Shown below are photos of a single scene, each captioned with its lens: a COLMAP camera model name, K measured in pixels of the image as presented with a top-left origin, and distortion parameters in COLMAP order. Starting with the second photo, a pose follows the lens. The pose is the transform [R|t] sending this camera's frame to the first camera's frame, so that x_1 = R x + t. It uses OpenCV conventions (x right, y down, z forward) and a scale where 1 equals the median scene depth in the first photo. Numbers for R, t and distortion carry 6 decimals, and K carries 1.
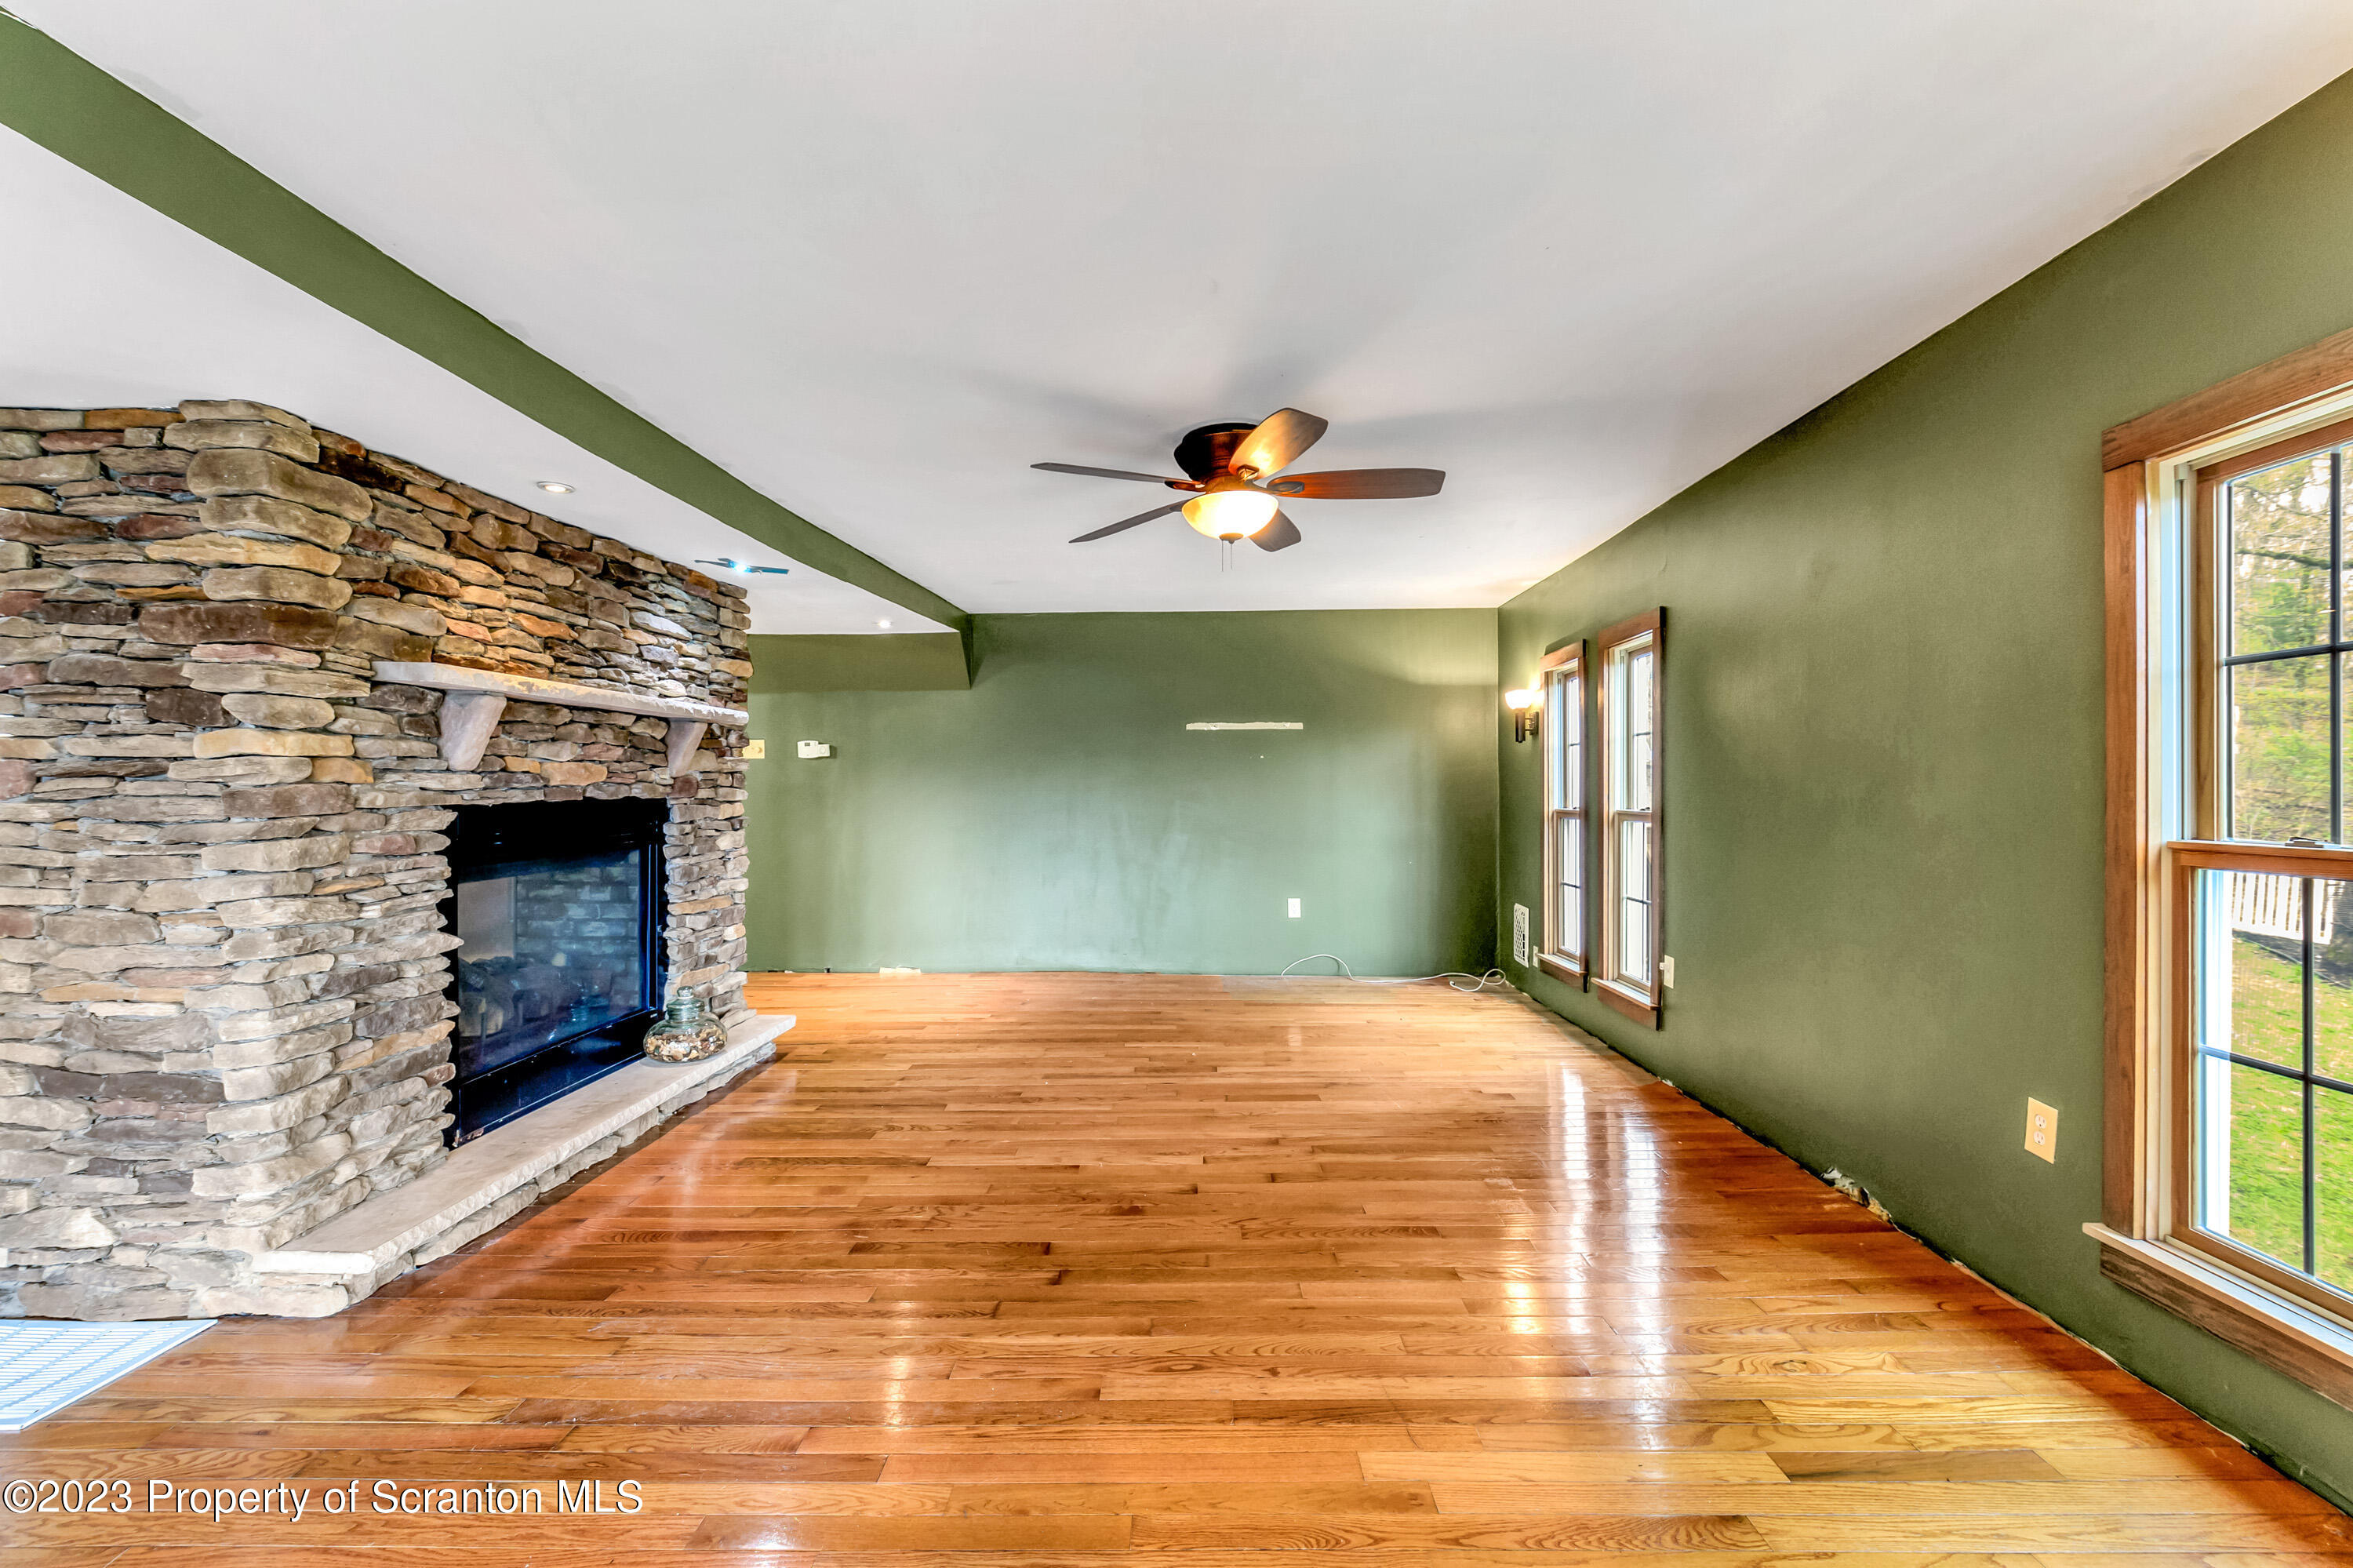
lens RADIAL K [[1075.5, 0, 1114.7], [0, 1075.5, 787.0], [0, 0, 1]] dist [-0.000897, -0.000913]
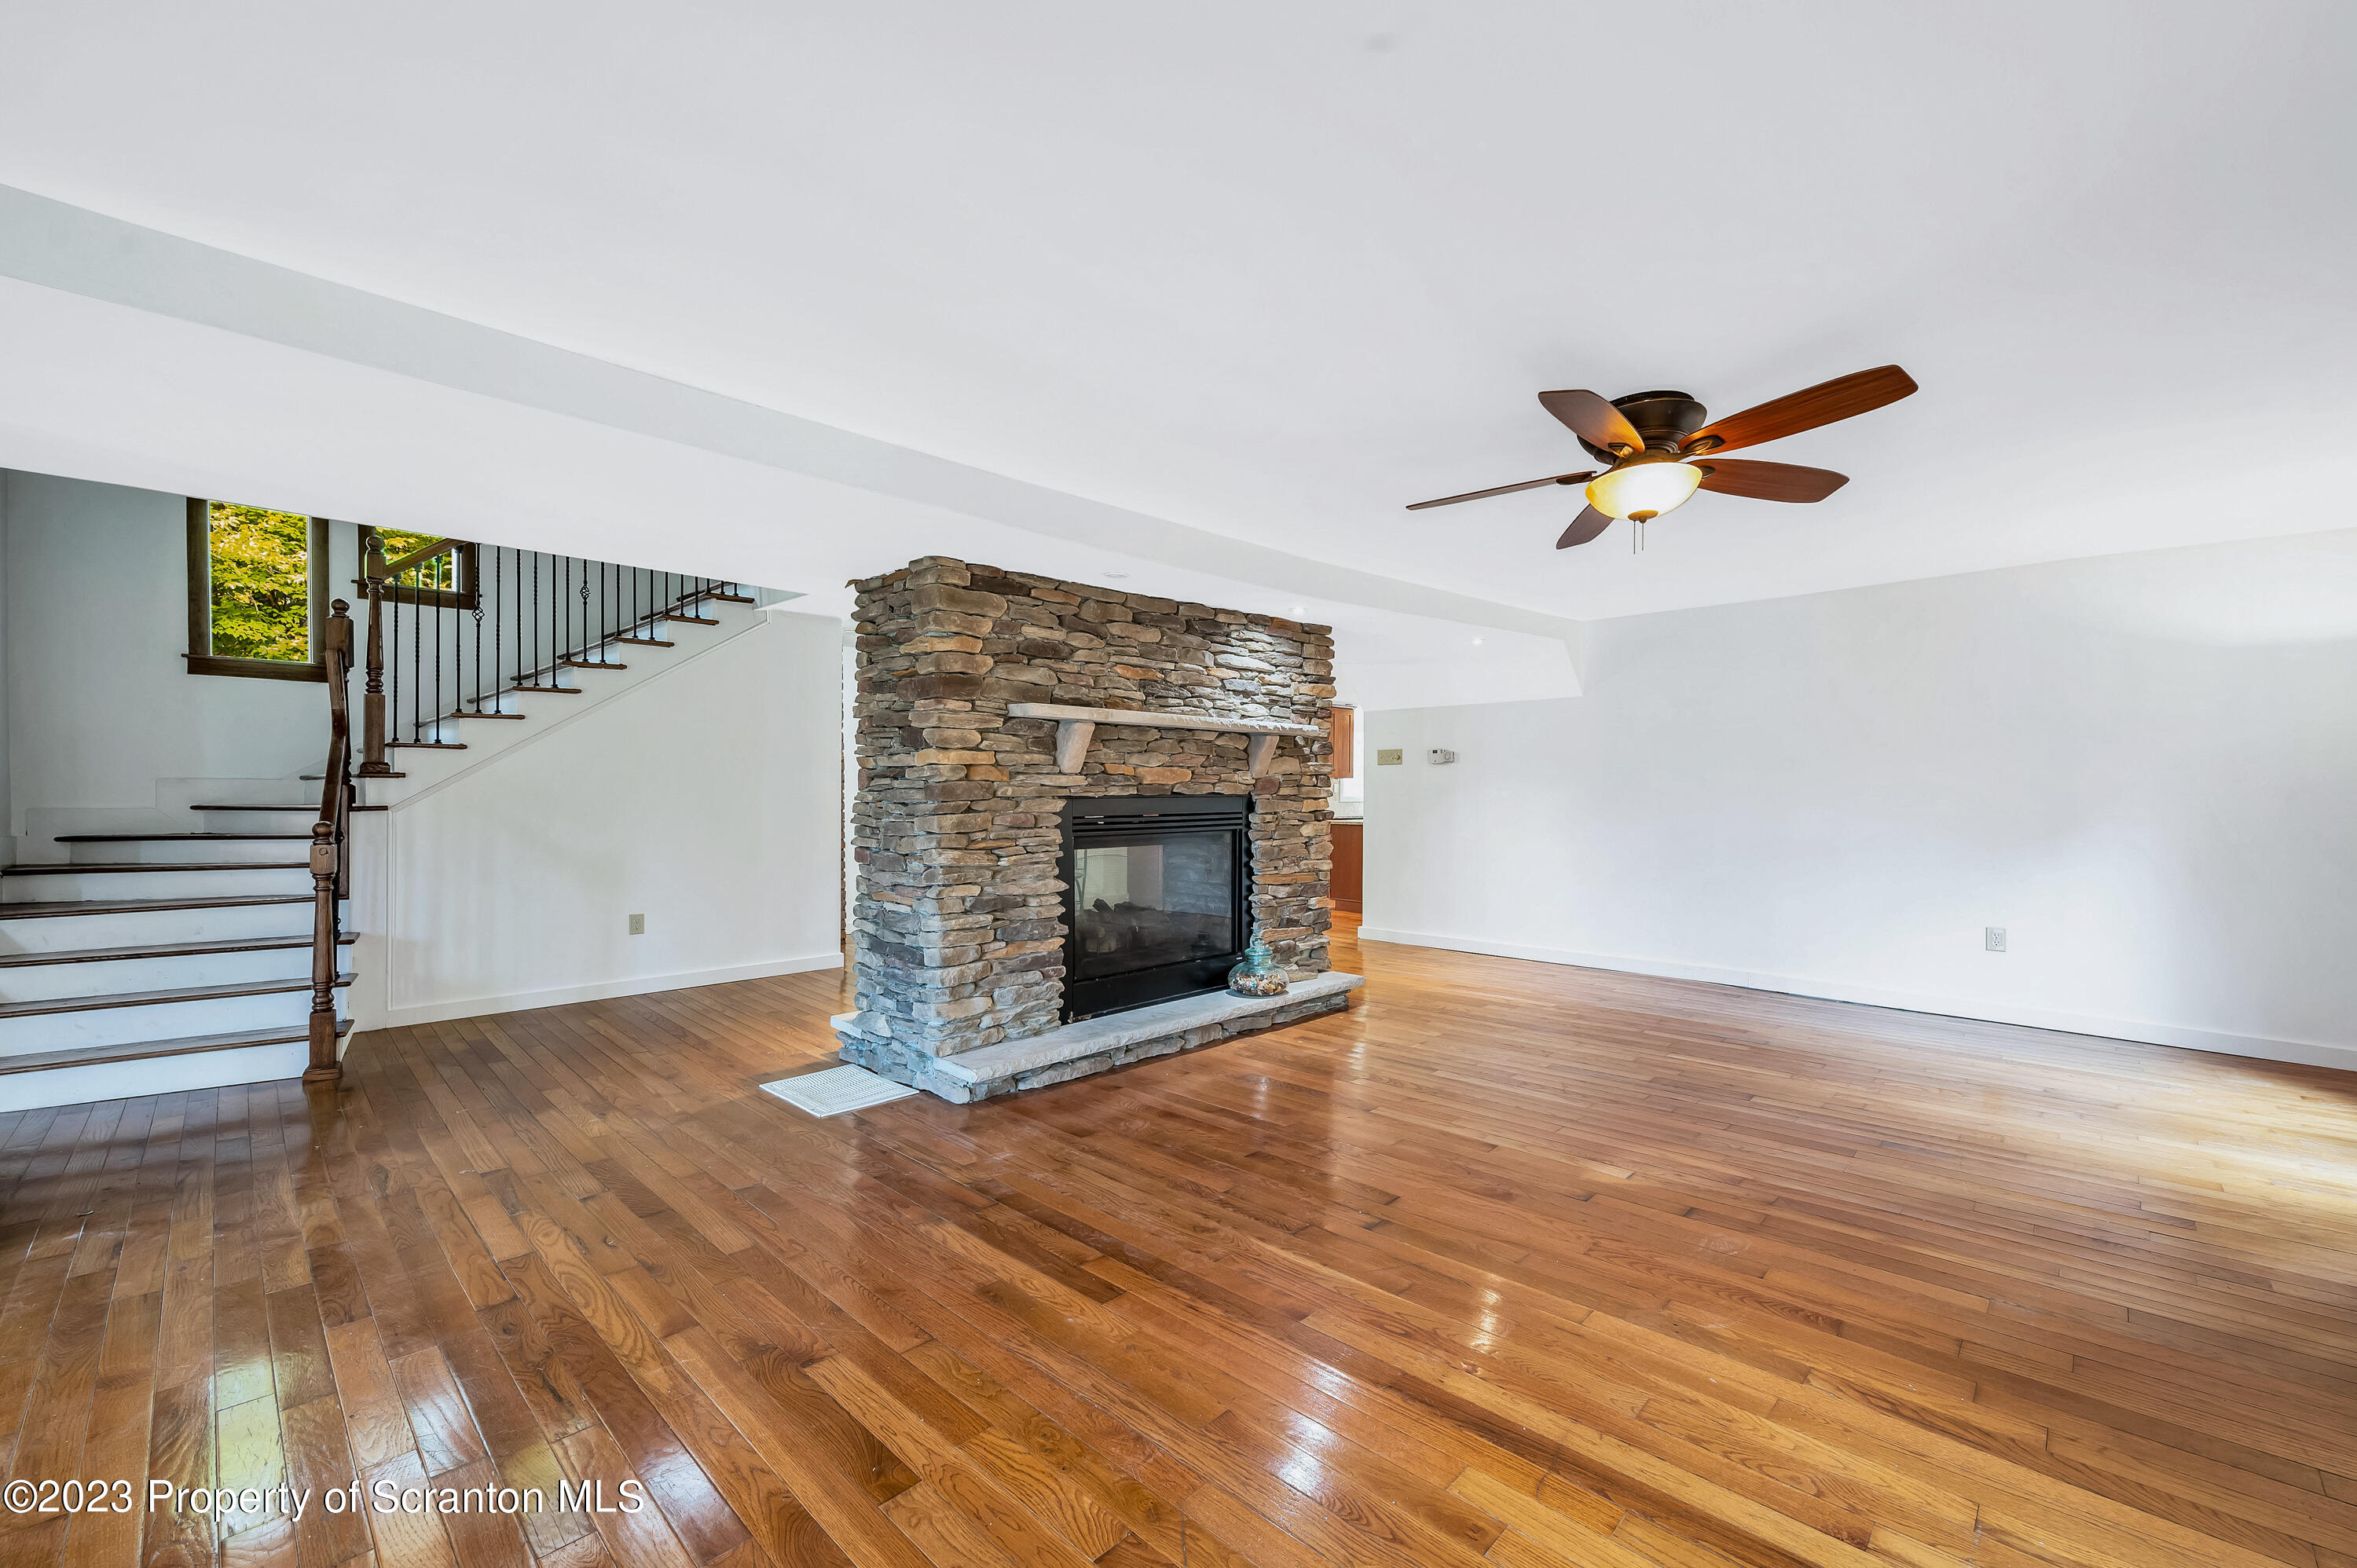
lens RADIAL K [[922.5, 0, 1162.5], [0, 922.5, 796.9], [0, 0, 1]] dist [0.003284, -0.000688]
pose [[0.744037, 0.006600, -0.668106, 0.376805], [-0.003812, 0.999977, 0.005633, 0.011054], [0.668128, -0.001644, 0.744045, 0.135047]]
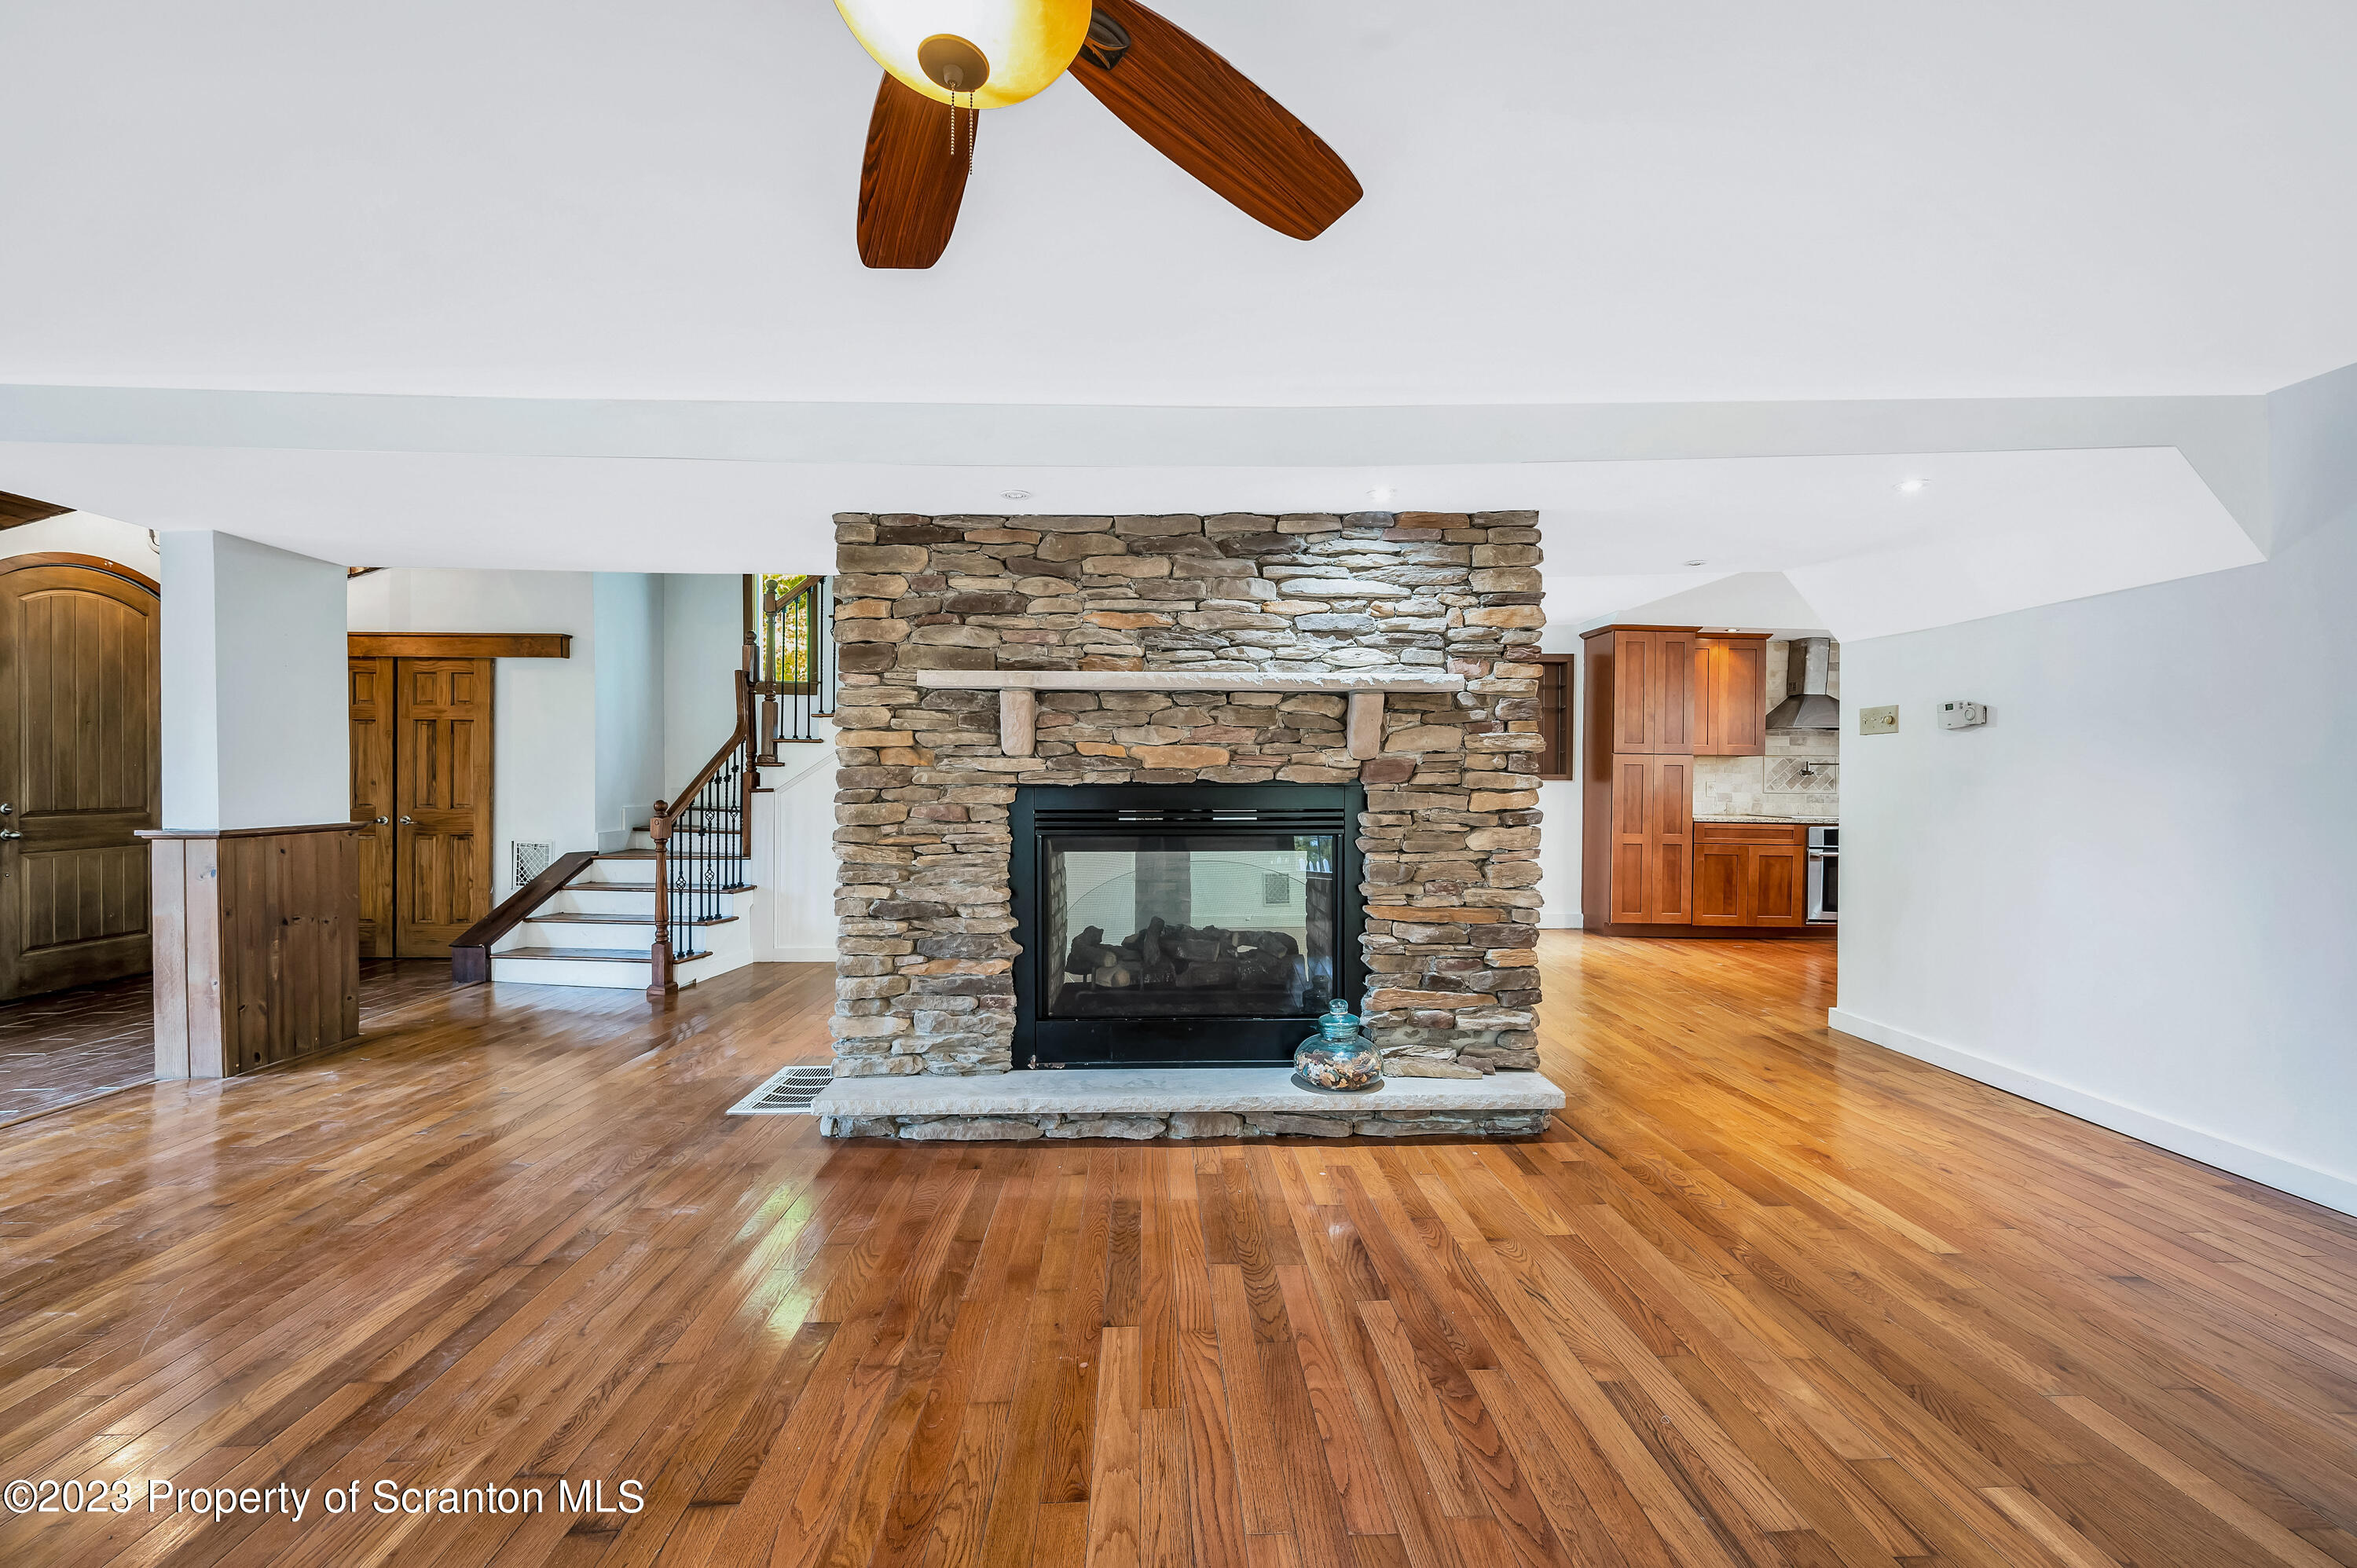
lens RADIAL K [[922.5, 0, 1188.1], [0, 922.5, 783.7], [0, 0, 1]] dist [0.003284, -0.000688]
pose [[0.115685, 0.009583, -0.993240, 0.467371], [-0.005173, 0.999946, 0.009045, 0.006646], [0.993272, 0.004092, 0.115729, 1.147826]]
